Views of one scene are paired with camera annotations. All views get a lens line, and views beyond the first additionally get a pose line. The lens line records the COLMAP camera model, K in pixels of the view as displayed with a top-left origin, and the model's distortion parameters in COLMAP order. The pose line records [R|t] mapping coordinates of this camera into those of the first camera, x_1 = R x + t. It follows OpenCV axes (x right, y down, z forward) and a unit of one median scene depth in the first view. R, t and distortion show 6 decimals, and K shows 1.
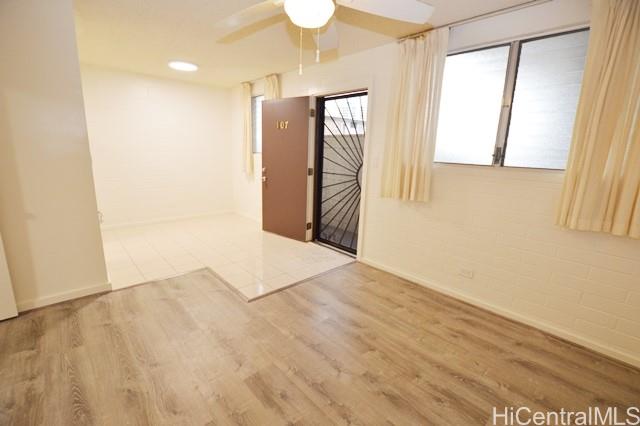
lens RADIAL K [[284.4, 0, 316.4], [0, 284.4, 212.9], [0, 0, 1]] dist [-0.026550, 0.001141]
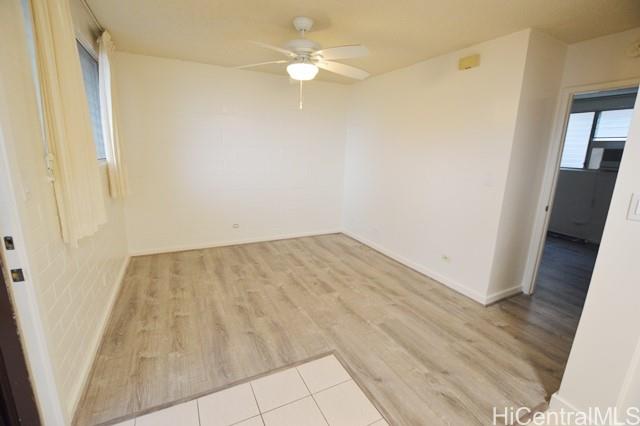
lens RADIAL K [[284.4, 0, 316.4], [0, 284.4, 212.9], [0, 0, 1]] dist [-0.026550, 0.001141]
pose [[-0.959136, -0.119389, 0.256523, -0.373836], [0.000035, 0.906567, 0.422062, -0.407820], [-0.282945, 0.404824, -0.869517, 1.658622]]
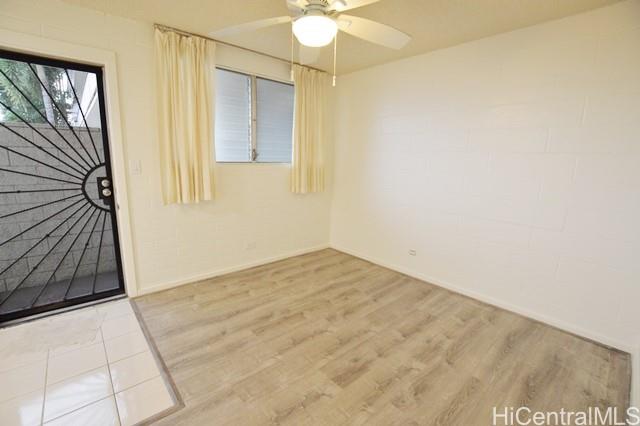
lens RADIAL K [[284.4, 0, 316.4], [0, 284.4, 212.9], [0, 0, 1]] dist [-0.026550, 0.001141]
pose [[0.028060, -0.219584, 0.975190, -0.772776], [0.193785, 0.958261, 0.210196, -0.162468], [-0.980643, 0.183080, 0.069441, 0.639617]]
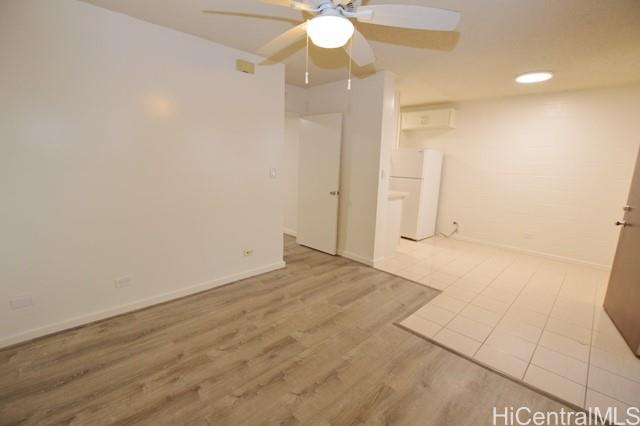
lens RADIAL K [[284.4, 0, 316.4], [0, 284.4, 212.9], [0, 0, 1]] dist [-0.026550, 0.001141]
pose [[0.019933, 0.149013, -0.988634, 0.687245], [-0.241855, 0.960182, 0.139848, -0.124423], [0.970108, 0.236318, 0.055179, 0.642854]]
